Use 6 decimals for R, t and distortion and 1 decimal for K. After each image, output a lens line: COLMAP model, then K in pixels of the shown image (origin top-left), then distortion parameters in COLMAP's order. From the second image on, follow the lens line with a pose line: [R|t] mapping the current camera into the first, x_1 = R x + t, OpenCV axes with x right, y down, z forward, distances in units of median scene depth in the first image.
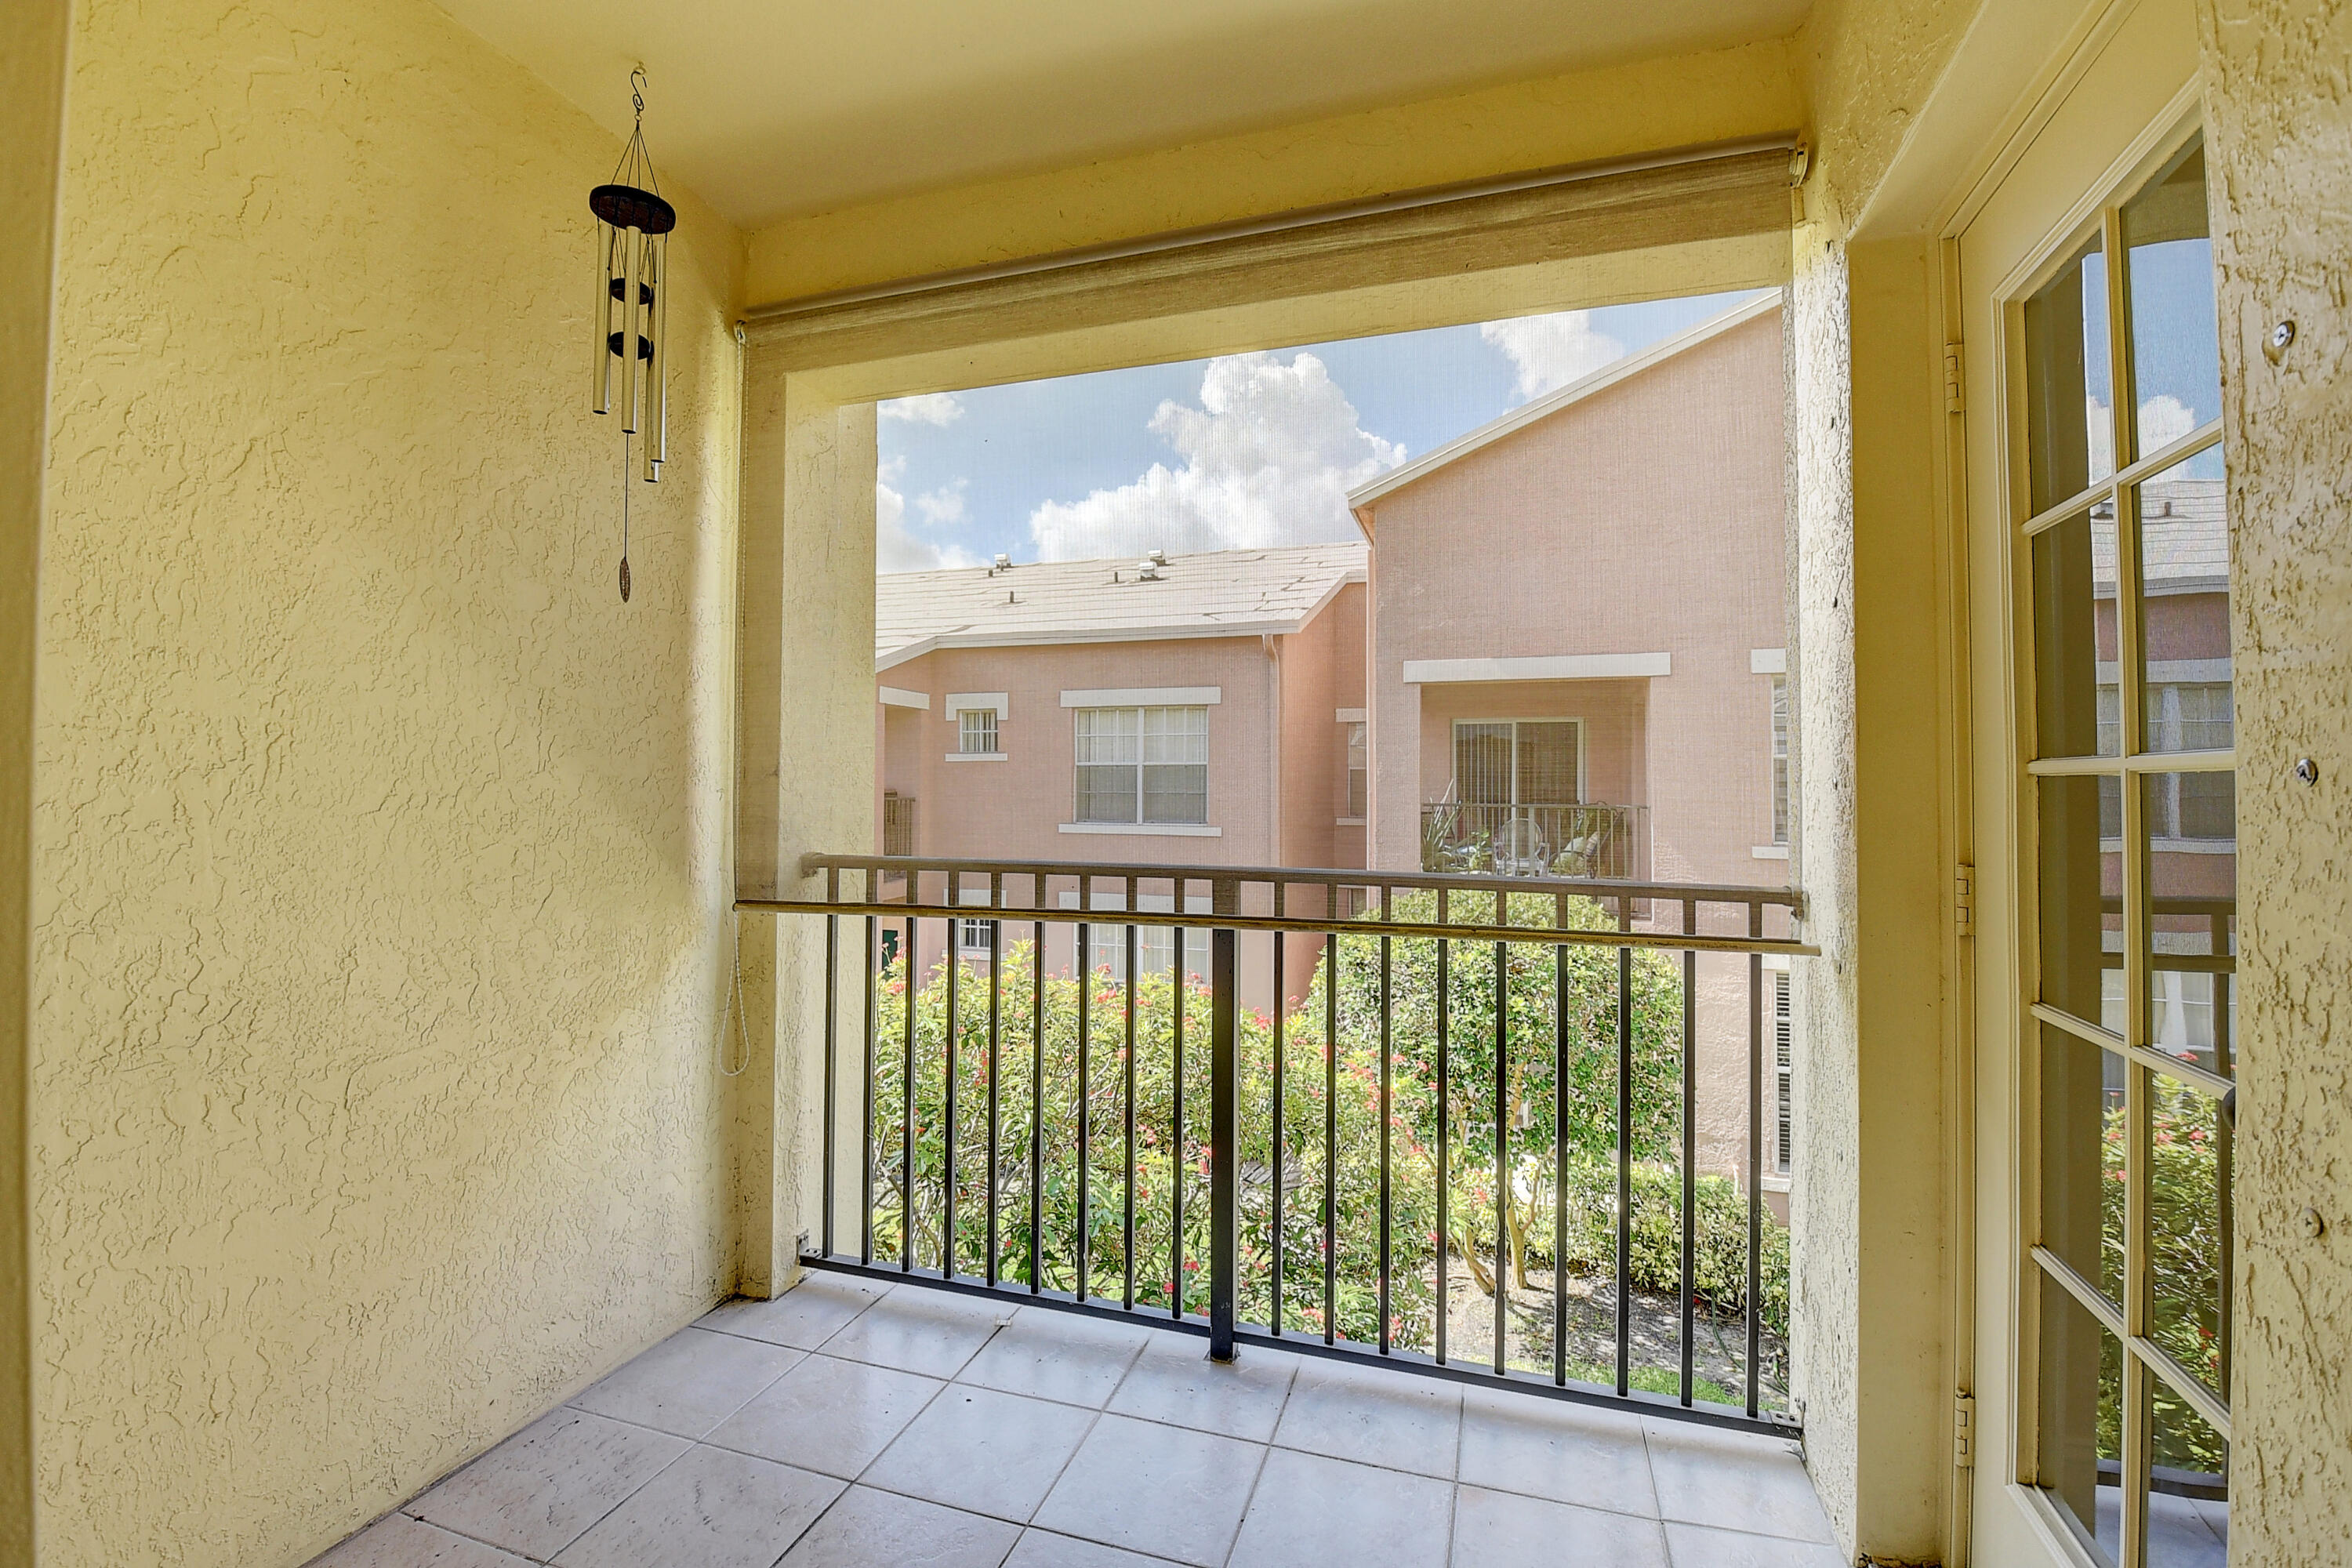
lens RADIAL K [[1048.5, 0, 1163.2], [0, 1048.5, 757.4], [0, 0, 1]] dist [0.019110, -0.019305]
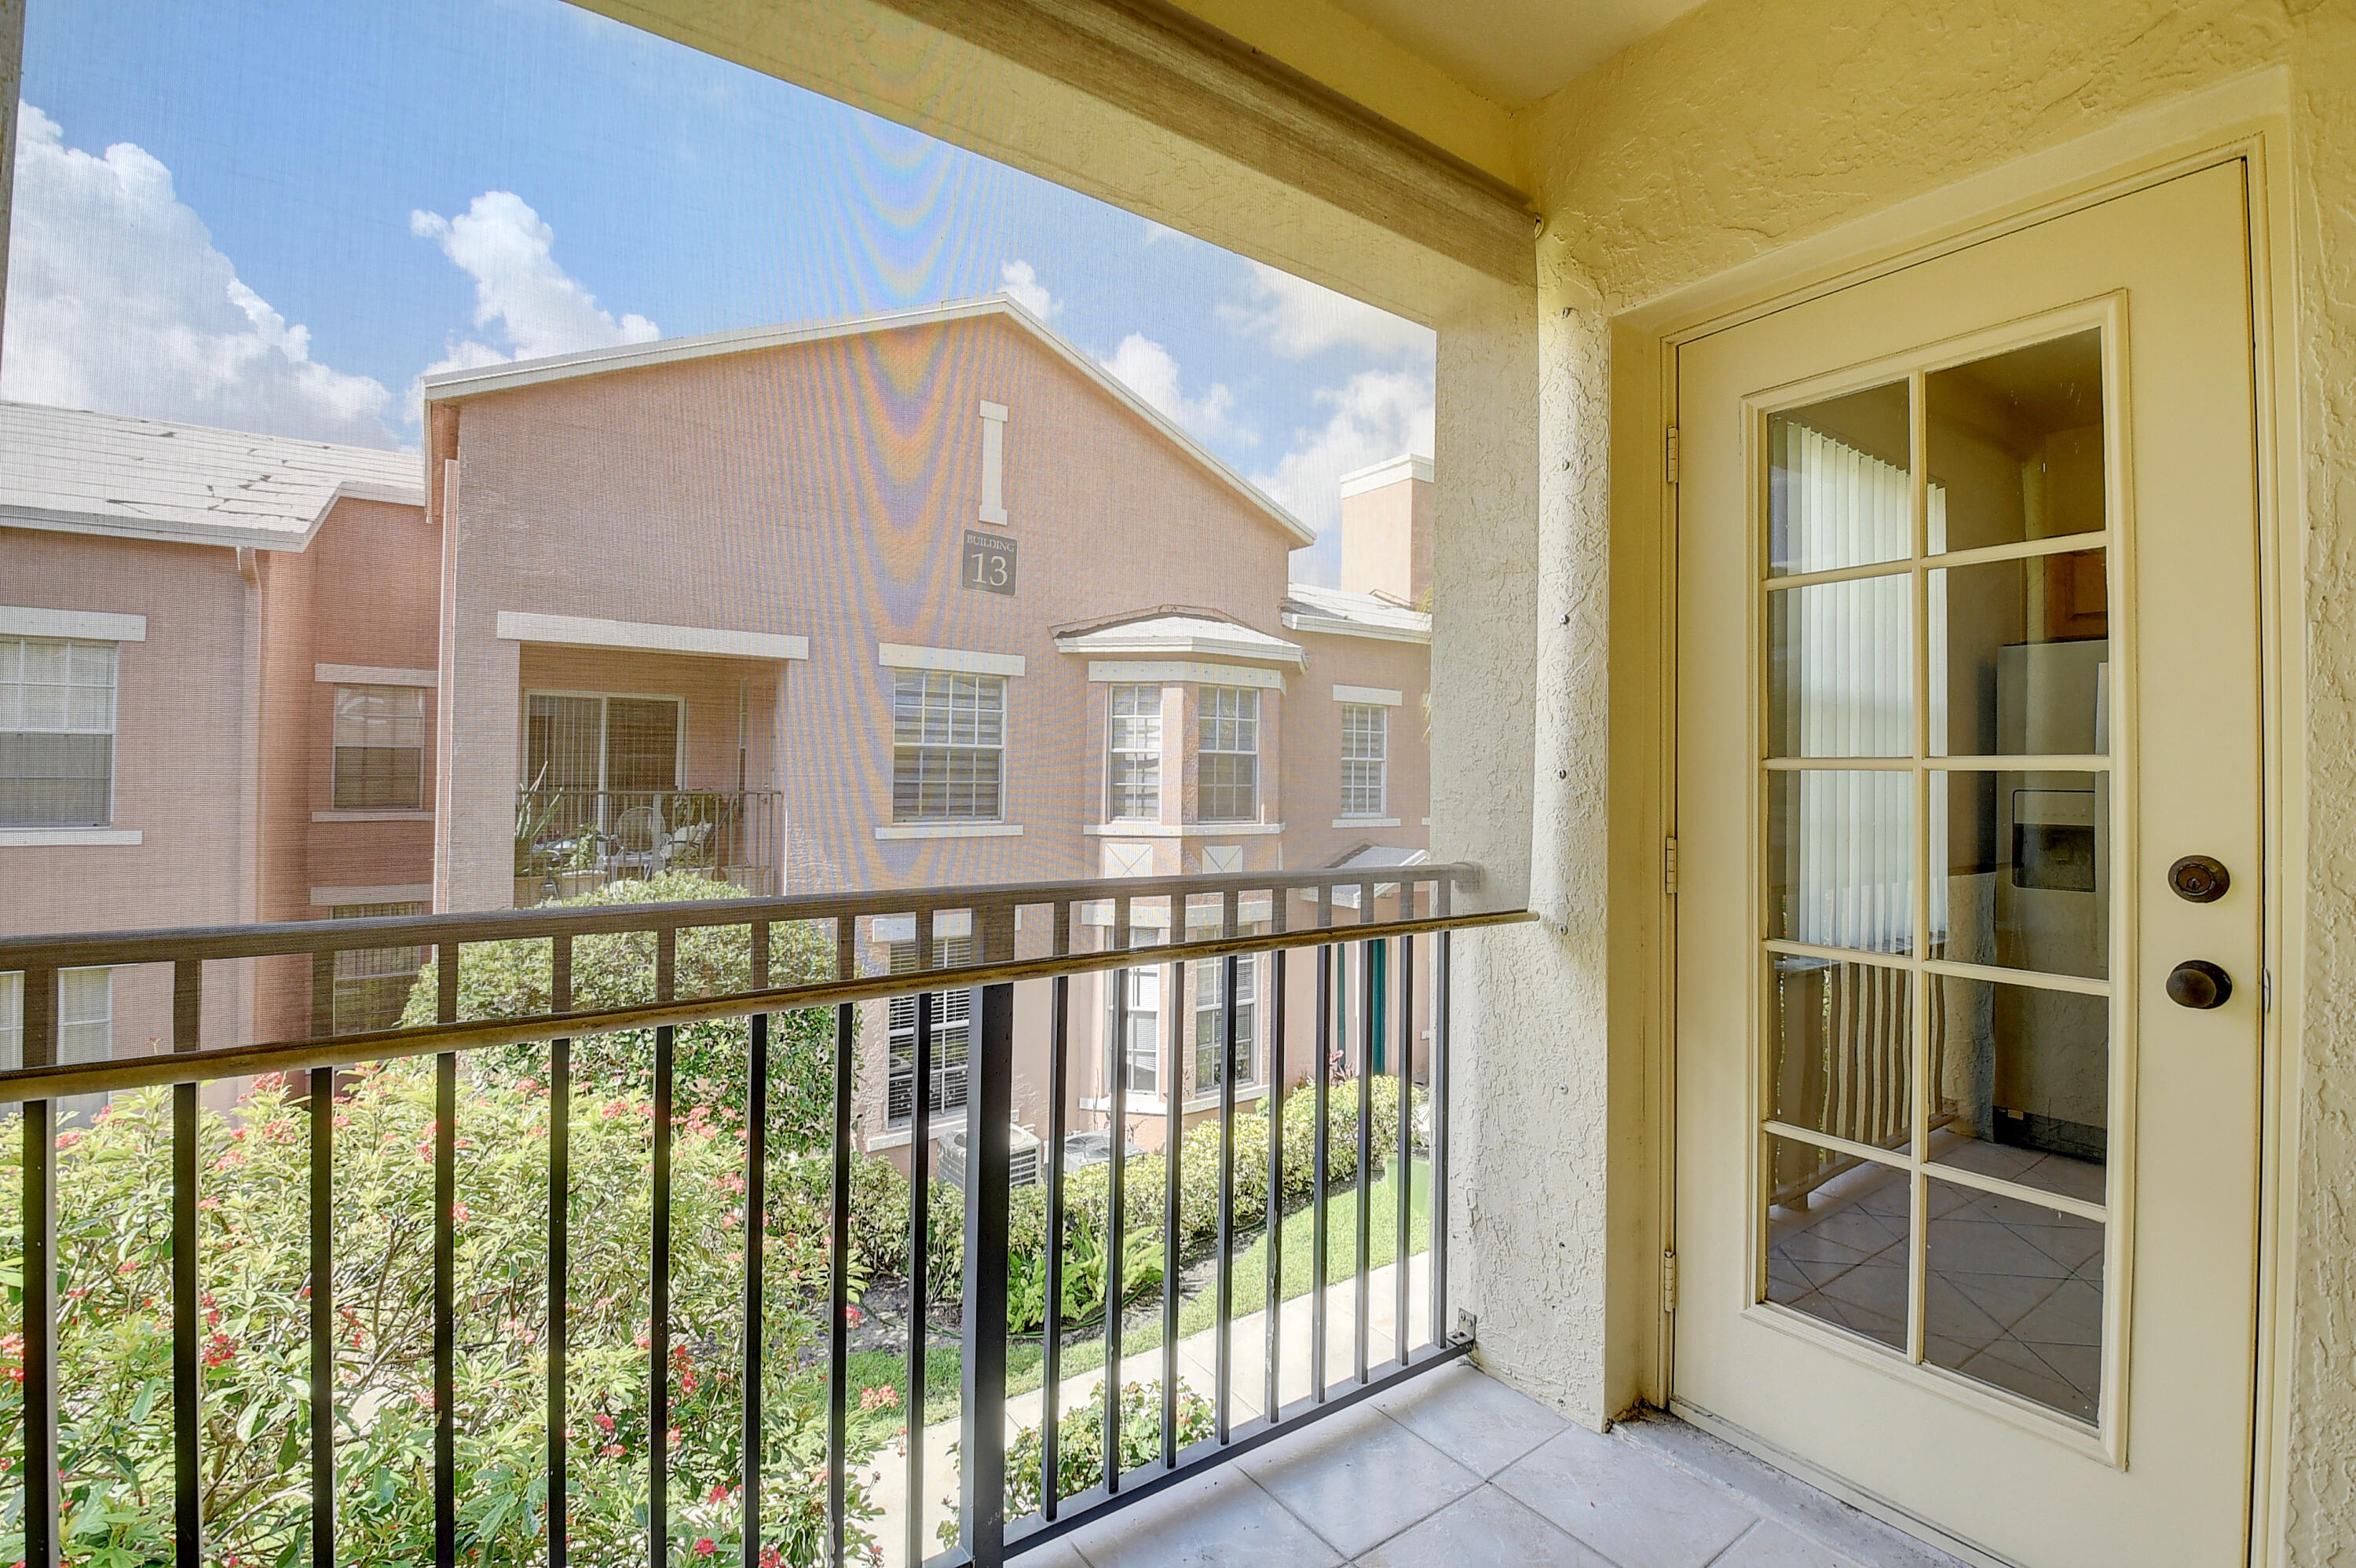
lens RADIAL K [[1050.2, 0, 1165.2], [0, 1050.2, 757.3], [0, 0, 1]] dist [0.019110, -0.019305]
pose [[0.598208, 0.014226, 0.801215, -0.092773], [-0.026119, 0.999657, 0.001752, 0.002975], [-0.800915, -0.021975, 0.598375, 0.108448]]
